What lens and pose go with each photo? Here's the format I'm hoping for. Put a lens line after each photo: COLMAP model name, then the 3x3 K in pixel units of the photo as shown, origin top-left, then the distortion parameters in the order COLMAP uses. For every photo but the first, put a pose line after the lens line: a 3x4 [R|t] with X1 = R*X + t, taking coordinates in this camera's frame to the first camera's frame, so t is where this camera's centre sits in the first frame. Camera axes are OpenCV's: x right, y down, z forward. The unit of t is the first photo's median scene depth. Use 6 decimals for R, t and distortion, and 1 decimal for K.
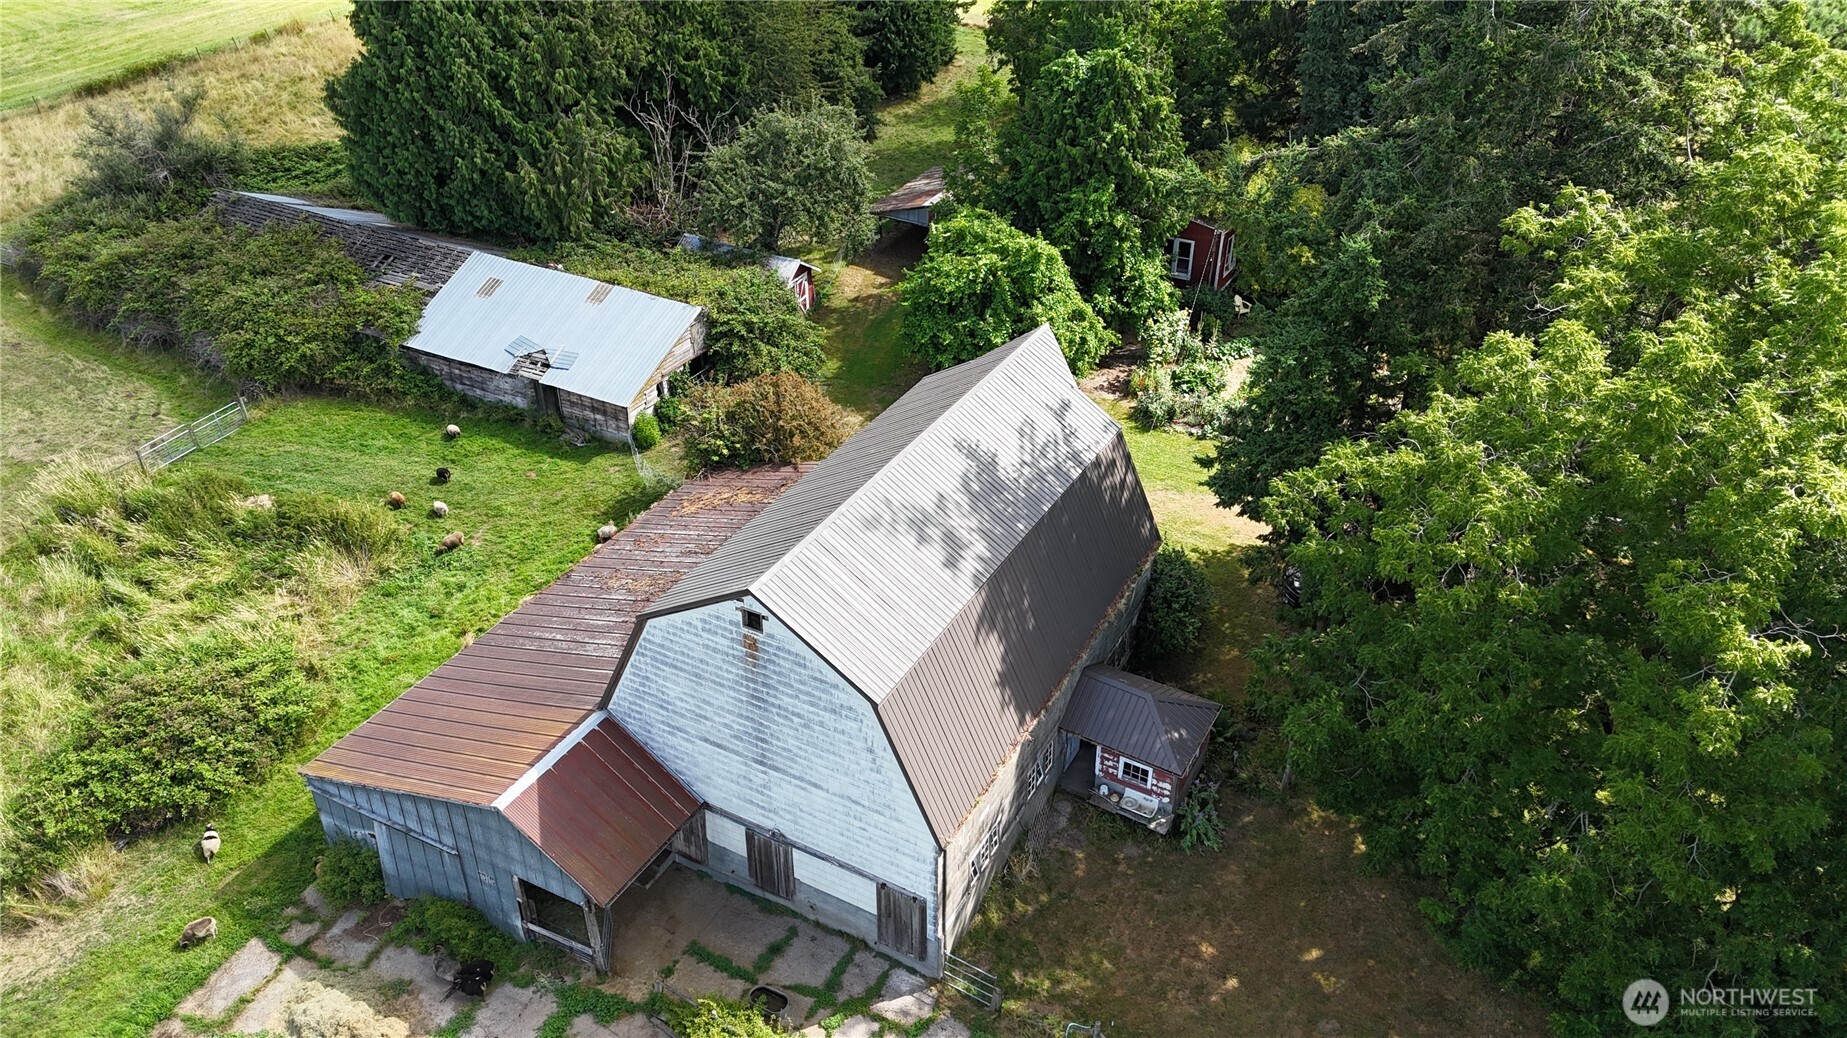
lens RADIAL K [[1354.9, 0, 933.8], [0, 1354.9, 524.2], [0, 0, 1]] dist [0.086010, -0.084720]
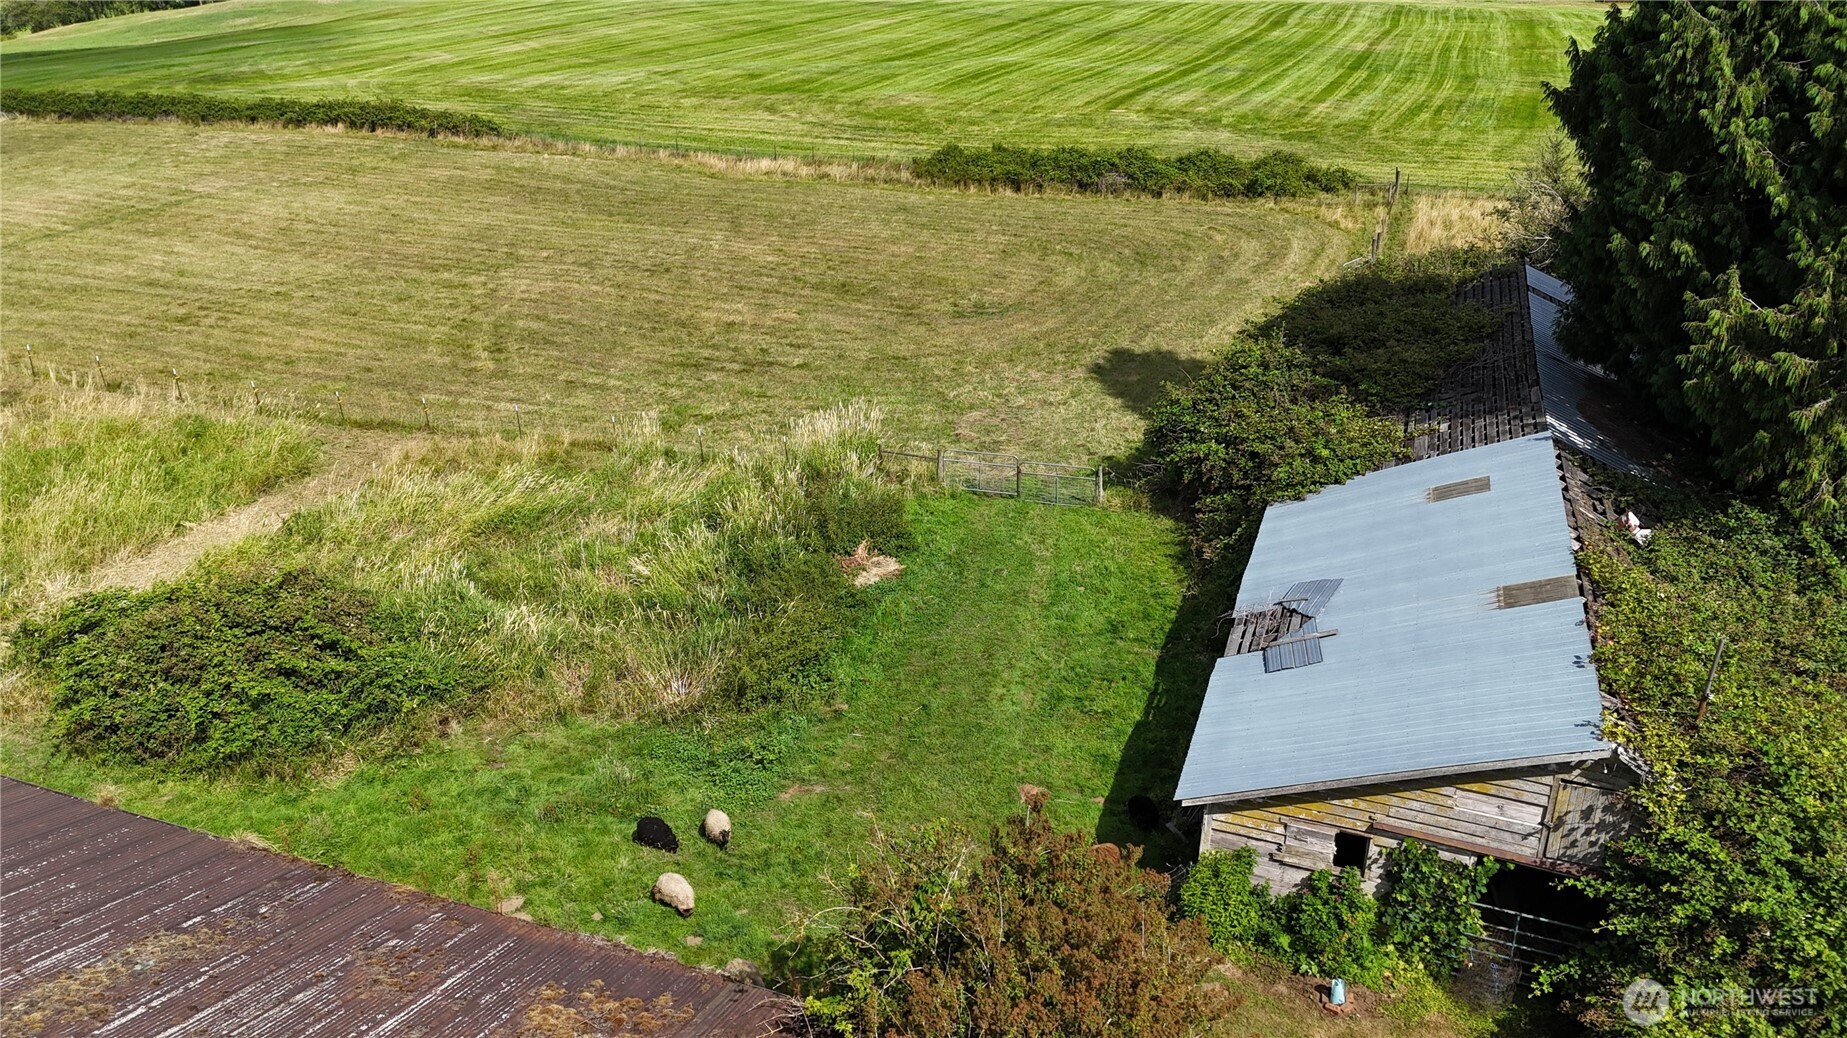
lens RADIAL K [[1354.9, 0, 928.1], [0, 1354.9, 514.7], [0, 0, 1]] dist [0.086010, -0.084720]
pose [[0.137203, 0.394491, -0.908599, 0.067086], [-0.553461, 0.791262, 0.259971, -0.194068], [0.821496, 0.467206, 0.326899, 0.740139]]
